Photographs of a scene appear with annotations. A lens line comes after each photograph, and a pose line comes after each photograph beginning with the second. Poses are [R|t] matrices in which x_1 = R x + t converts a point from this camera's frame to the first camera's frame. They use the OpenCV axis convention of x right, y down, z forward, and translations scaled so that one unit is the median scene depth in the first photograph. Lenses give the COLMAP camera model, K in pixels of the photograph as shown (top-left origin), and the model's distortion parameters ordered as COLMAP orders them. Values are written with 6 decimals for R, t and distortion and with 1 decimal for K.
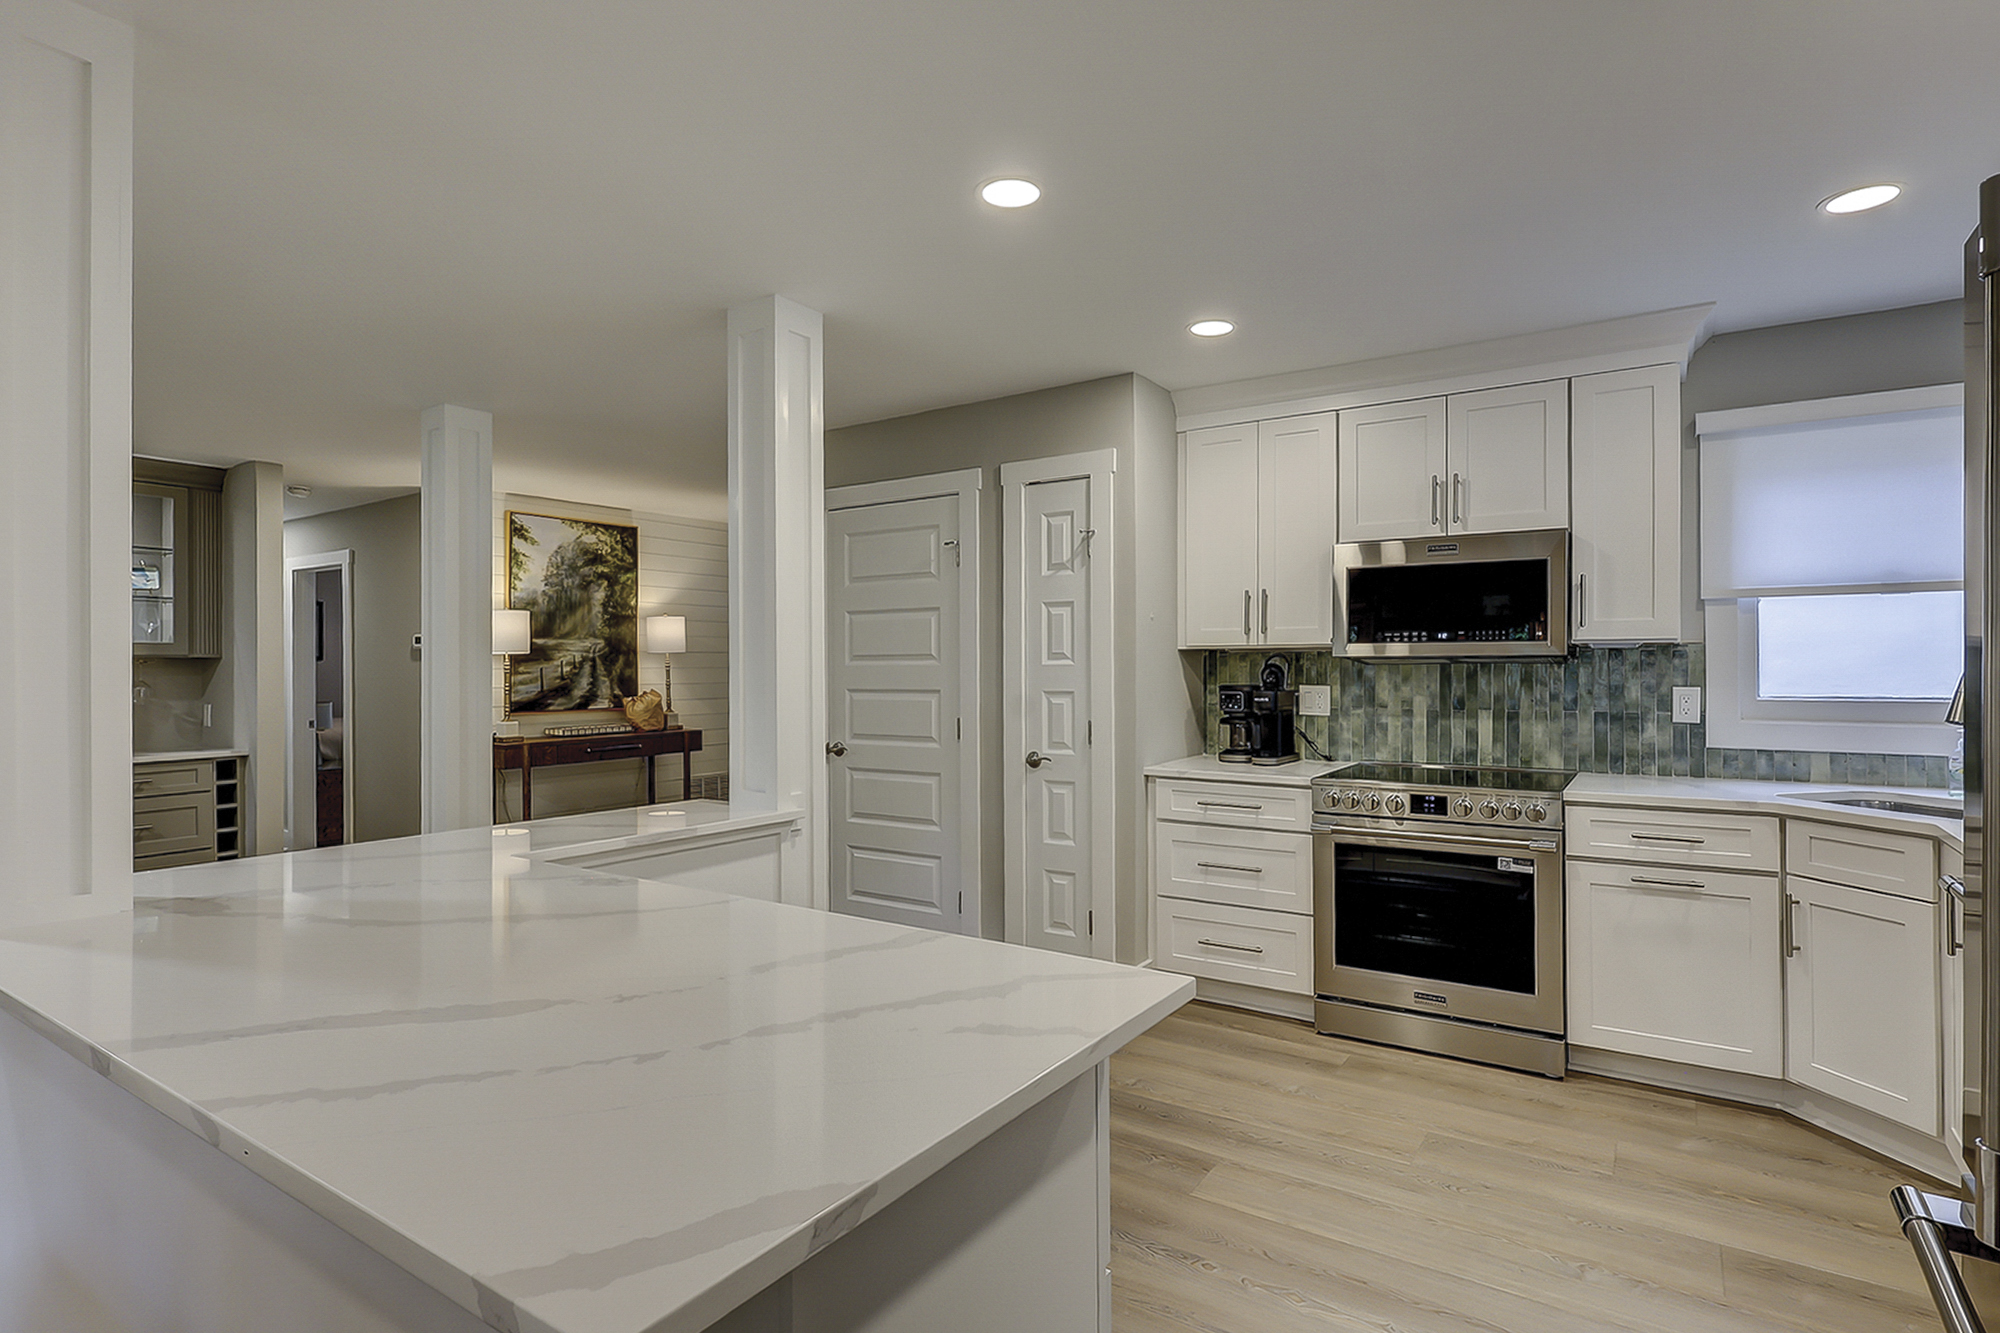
lens RADIAL K [[1005.4, 0, 1003.9], [0, 1005.4, 671.0], [0, 0, 1]] dist [-0.011002, 0.000070]
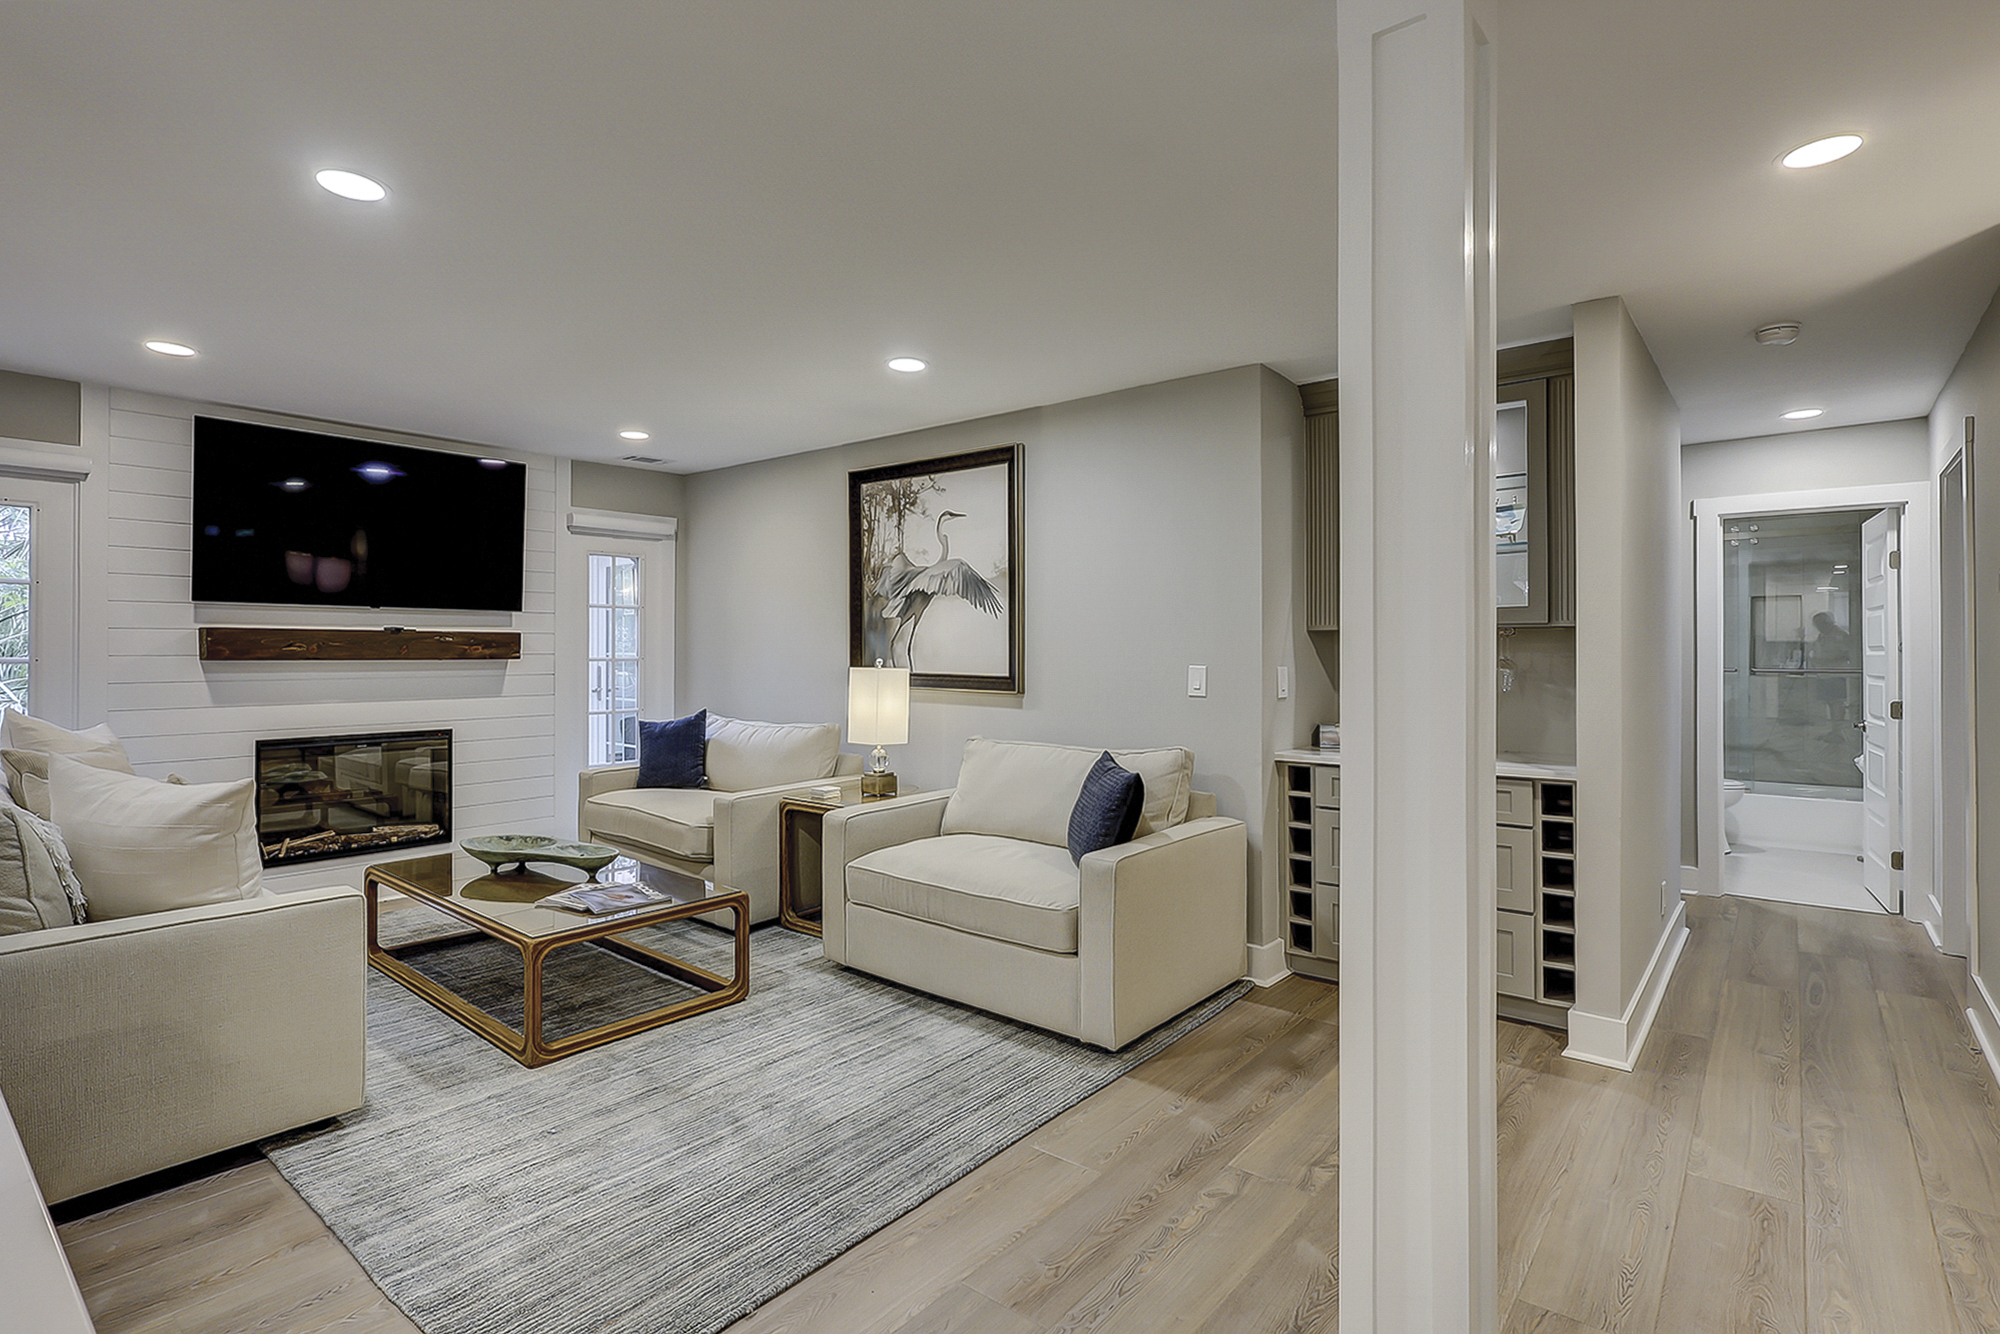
lens RADIAL K [[972.8, 0, 996.4], [0, 972.8, 646.5], [0, 0, 1]] dist [0.002380, 0.000184]
pose [[-0.109162, -0.000863, -0.994024, -0.144065], [0.000701, 0.999999, -0.000945, 0.000672], [0.994024, -0.000800, -0.109161, 0.896500]]
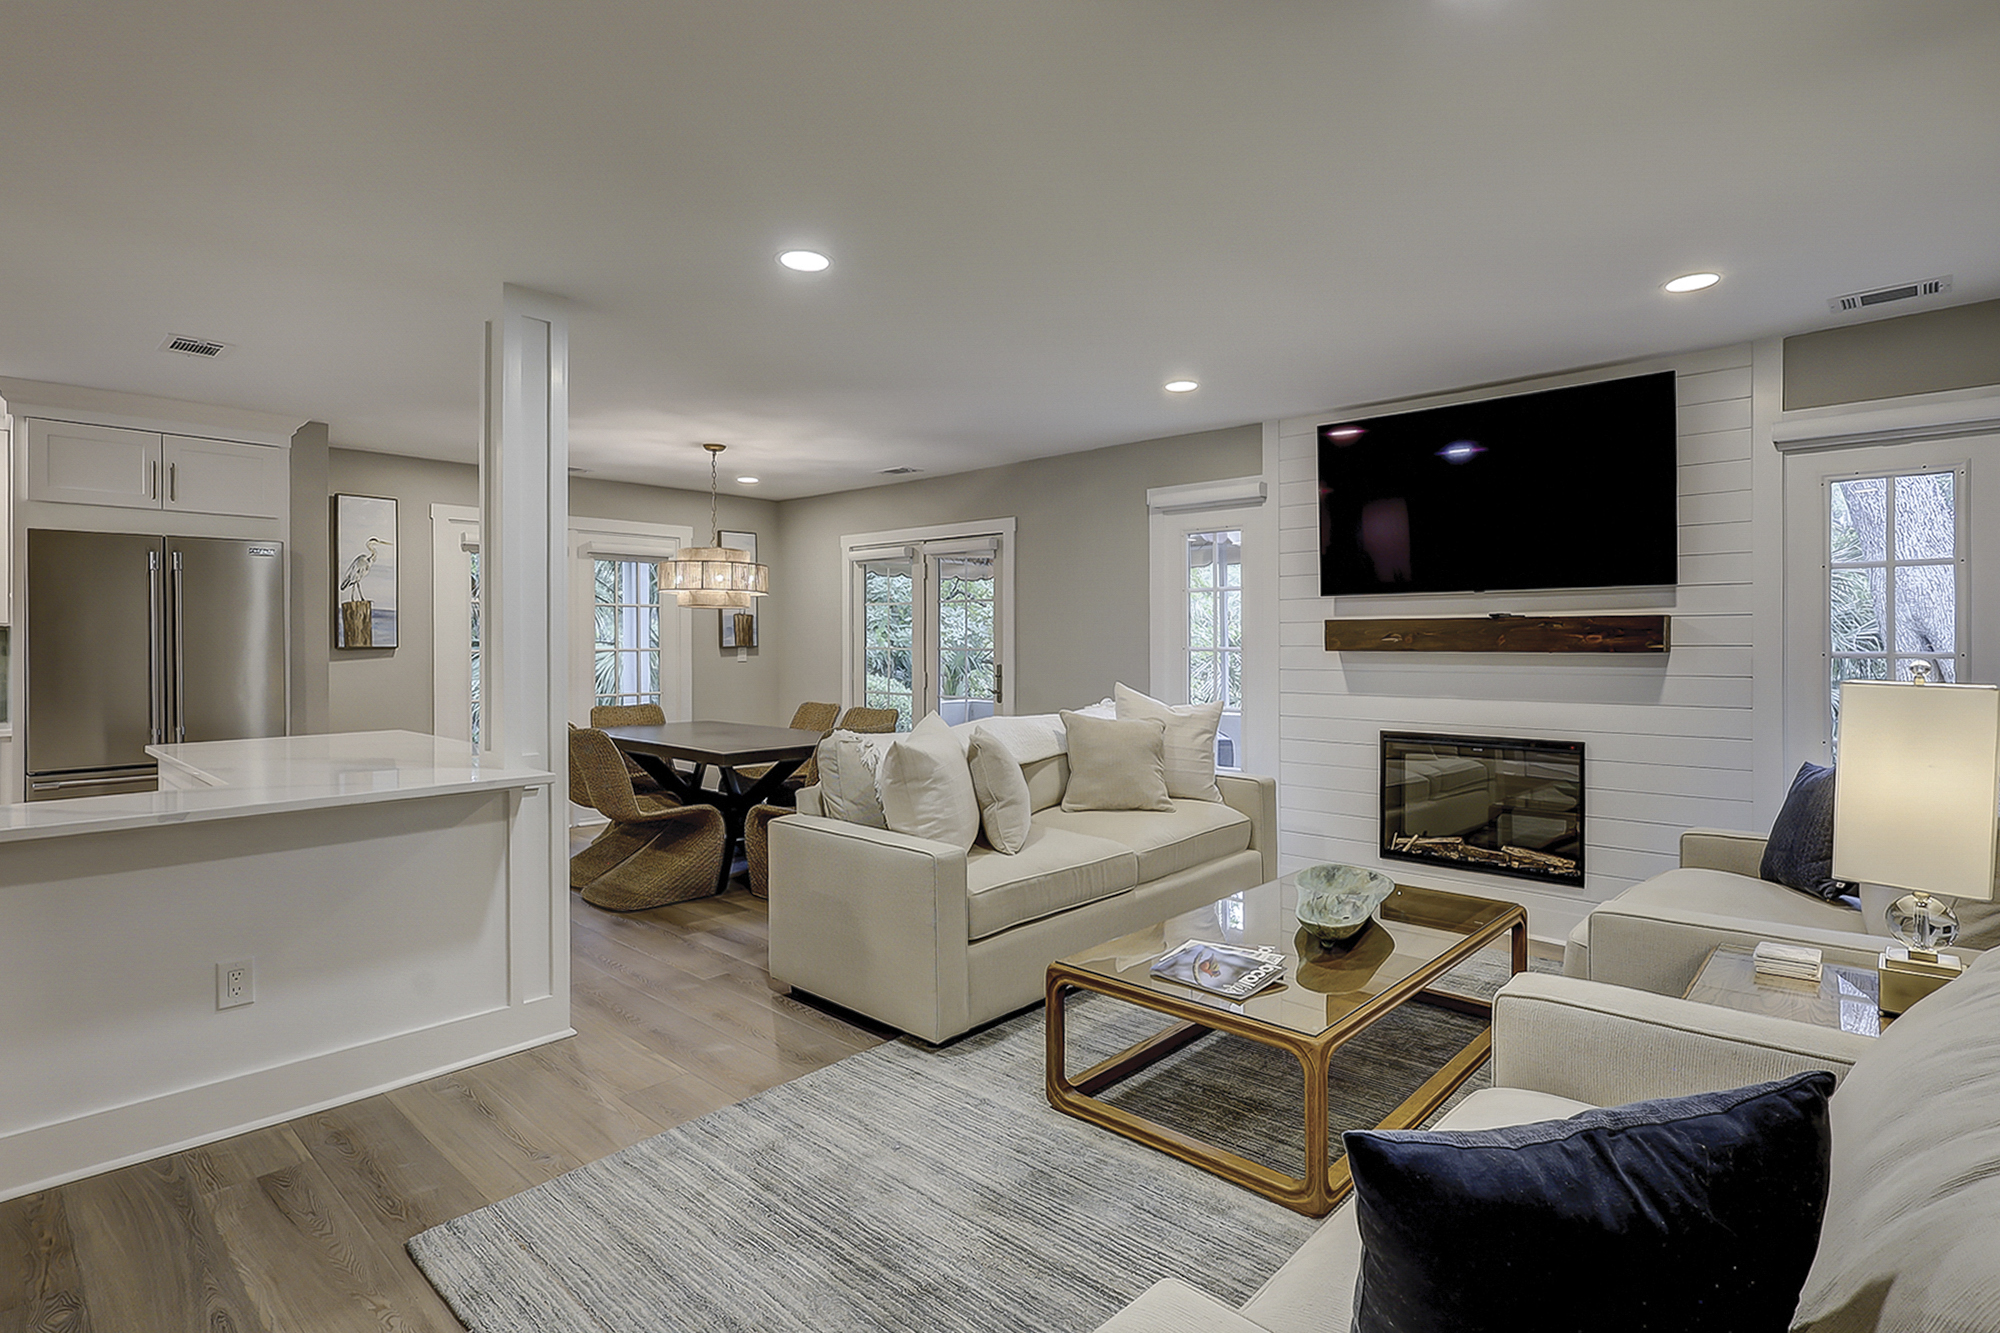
lens RADIAL K [[978.2, 0, 981.5], [0, 978.2, 637.5], [0, 0, 1]] dist [0.001357, 0.001670]
pose [[-0.985443, 0.005055, 0.169929, -0.901305], [0.004144, 0.999975, -0.005720, 0.004080], [-0.169953, -0.004932, -0.985440, 1.129605]]
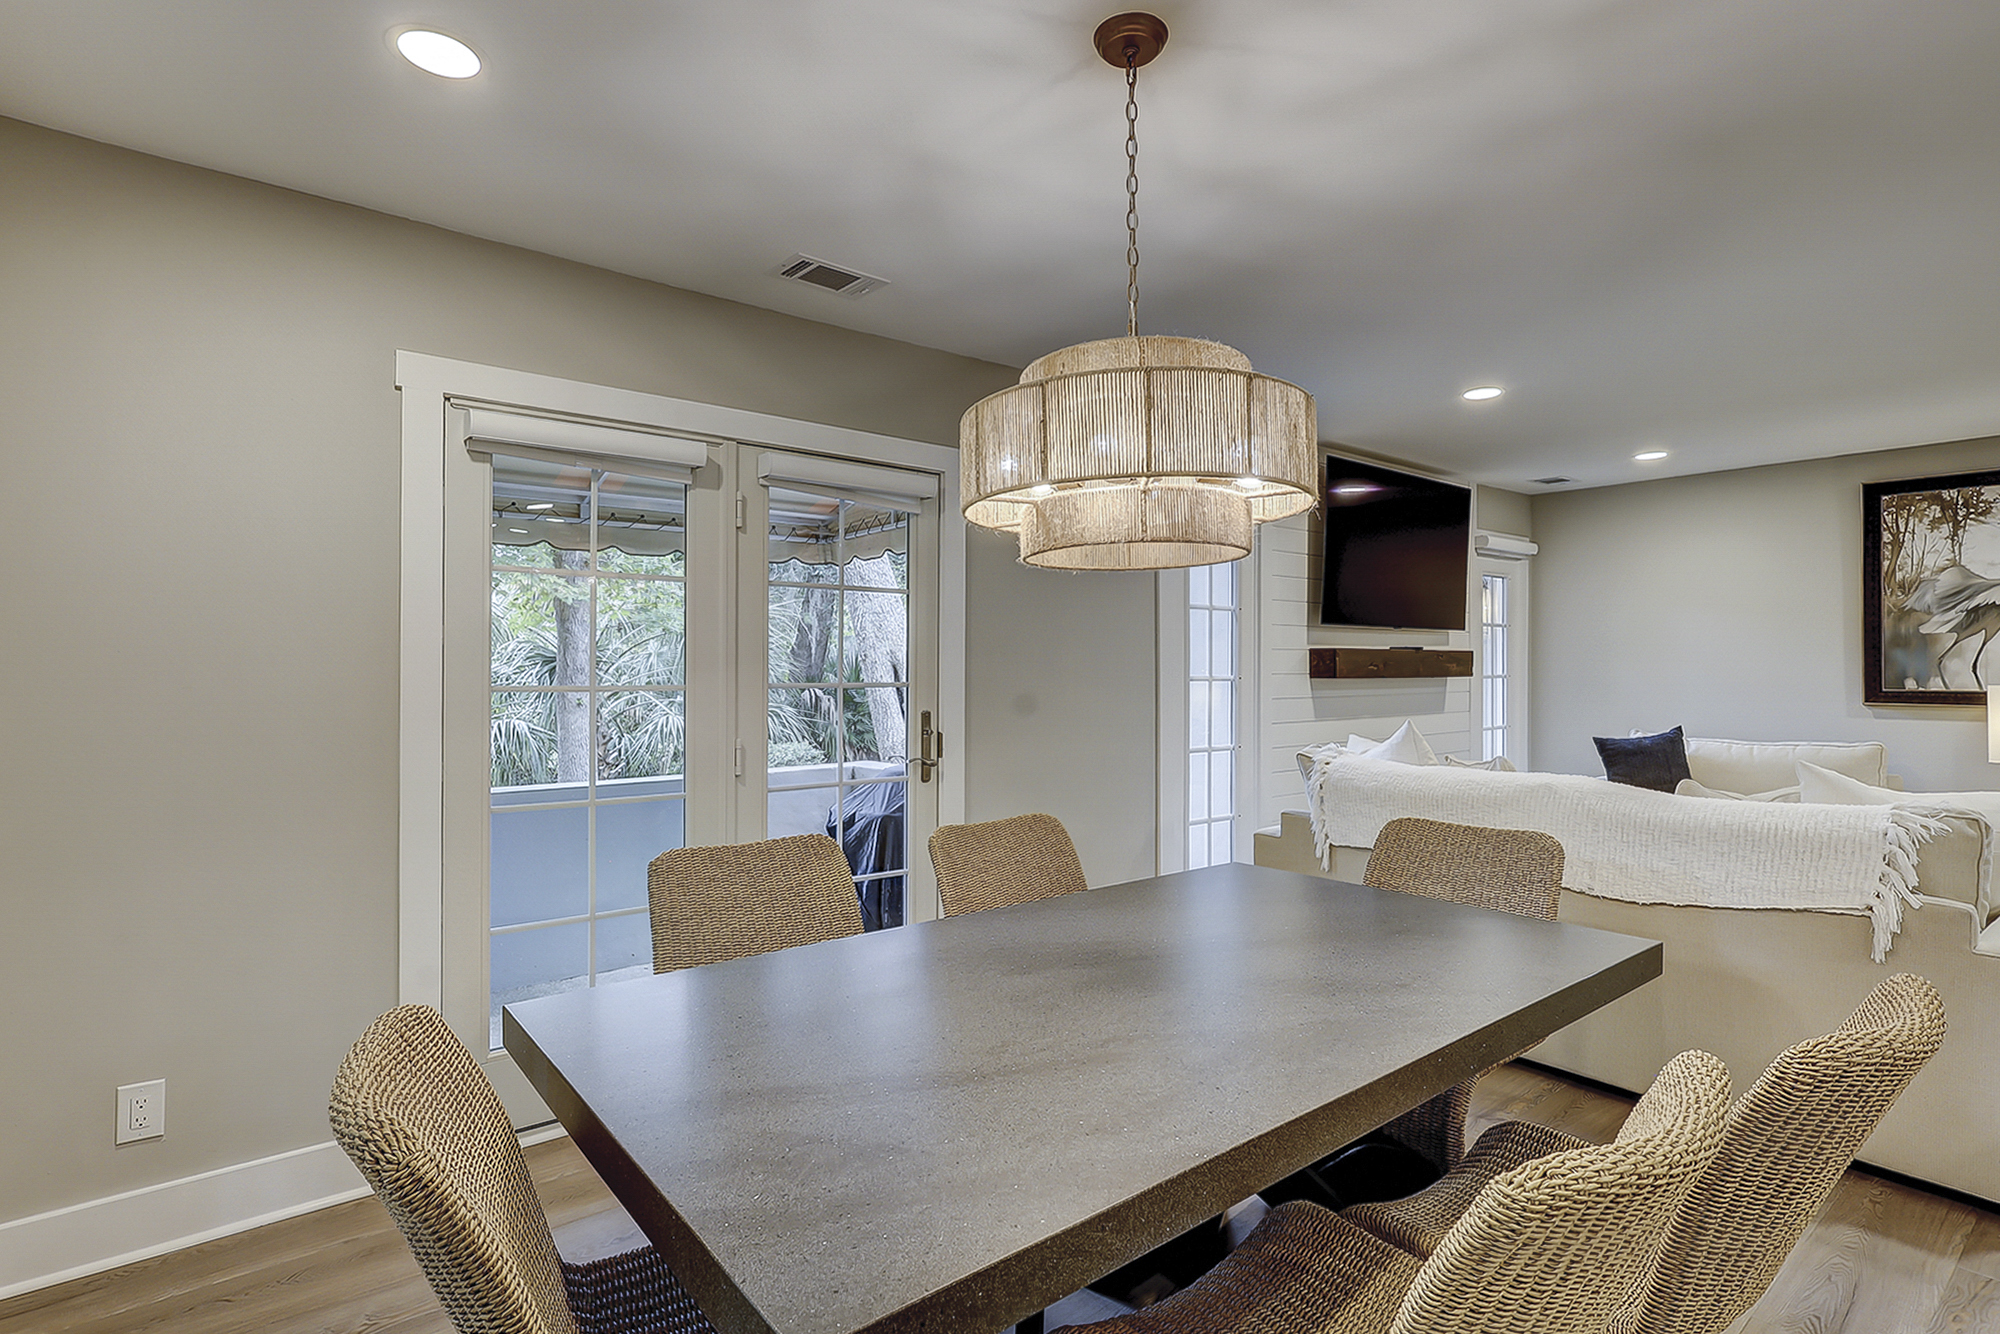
lens RADIAL K [[979.2, 0, 988.0], [0, 979.2, 662.6], [0, 0, 1]] dist [-0.002614, 0.000017]
pose [[-0.311628, -0.001822, -0.950203, 0.134312], [0.003793, 0.999988, -0.003162, -0.001979], [0.950197, -0.004589, -0.311617, -0.101110]]
